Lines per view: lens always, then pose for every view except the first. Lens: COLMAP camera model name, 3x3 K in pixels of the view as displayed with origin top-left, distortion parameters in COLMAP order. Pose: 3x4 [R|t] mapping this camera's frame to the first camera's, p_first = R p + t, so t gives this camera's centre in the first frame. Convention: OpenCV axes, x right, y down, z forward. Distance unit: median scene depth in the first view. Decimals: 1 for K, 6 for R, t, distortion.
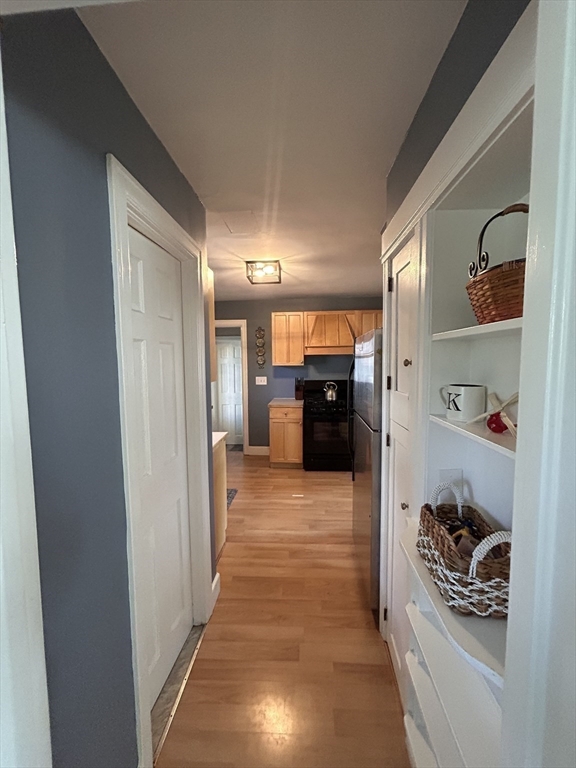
lens RADIAL K [[311.6, 0, 290.4], [0, 311.6, 383.6], [0, 0, 1]] dist [-0.001612, 0.000639]
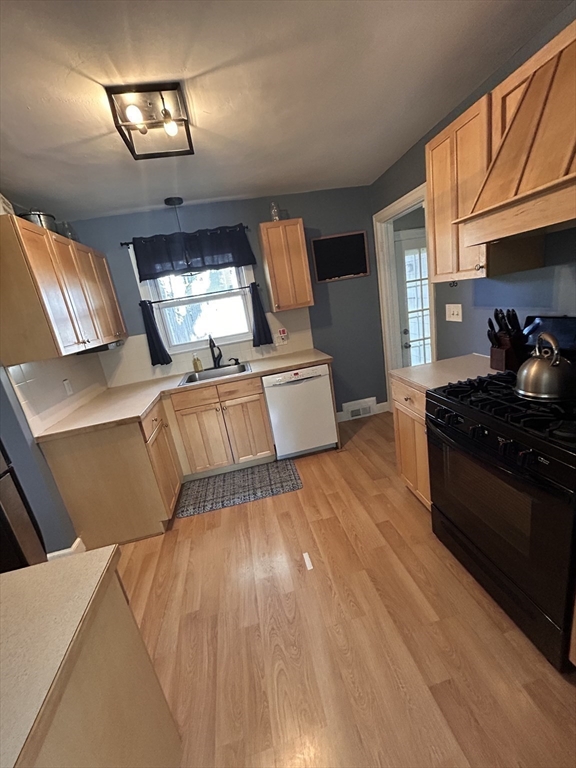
lens RADIAL K [[311.6, 0, 289.1], [0, 311.6, 381.8], [0, 0, 1]] dist [-0.001612, 0.000639]
pose [[0.229021, 0.223445, -0.947429, 0.448442], [0.077103, 0.966076, 0.246481, -0.061193], [0.970363, -0.129499, 0.204023, 0.913924]]
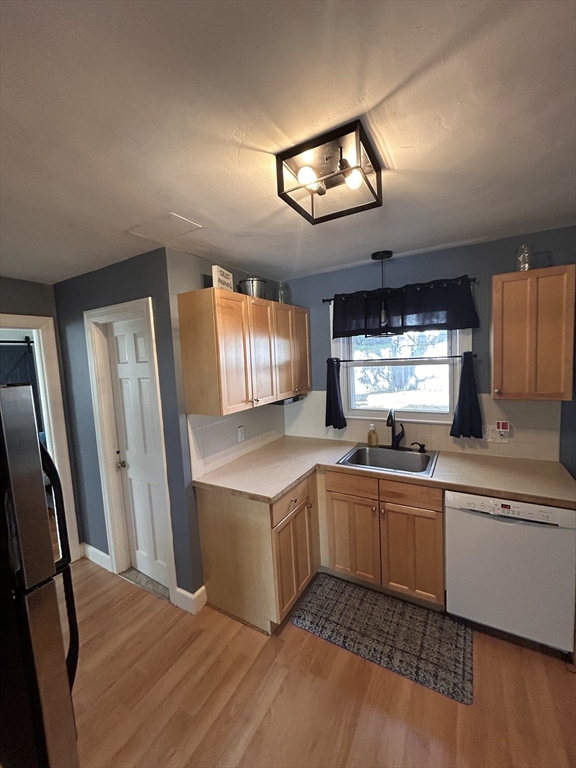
lens RADIAL K [[311.6, 0, 288.8], [0, 311.6, 380.9], [0, 0, 1]] dist [-0.001612, 0.000639]
pose [[-0.457850, 0.103675, -0.882964, 0.269537], [-0.023769, 0.991395, 0.128731, -0.136277], [0.888712, 0.079927, -0.451446, 0.996732]]
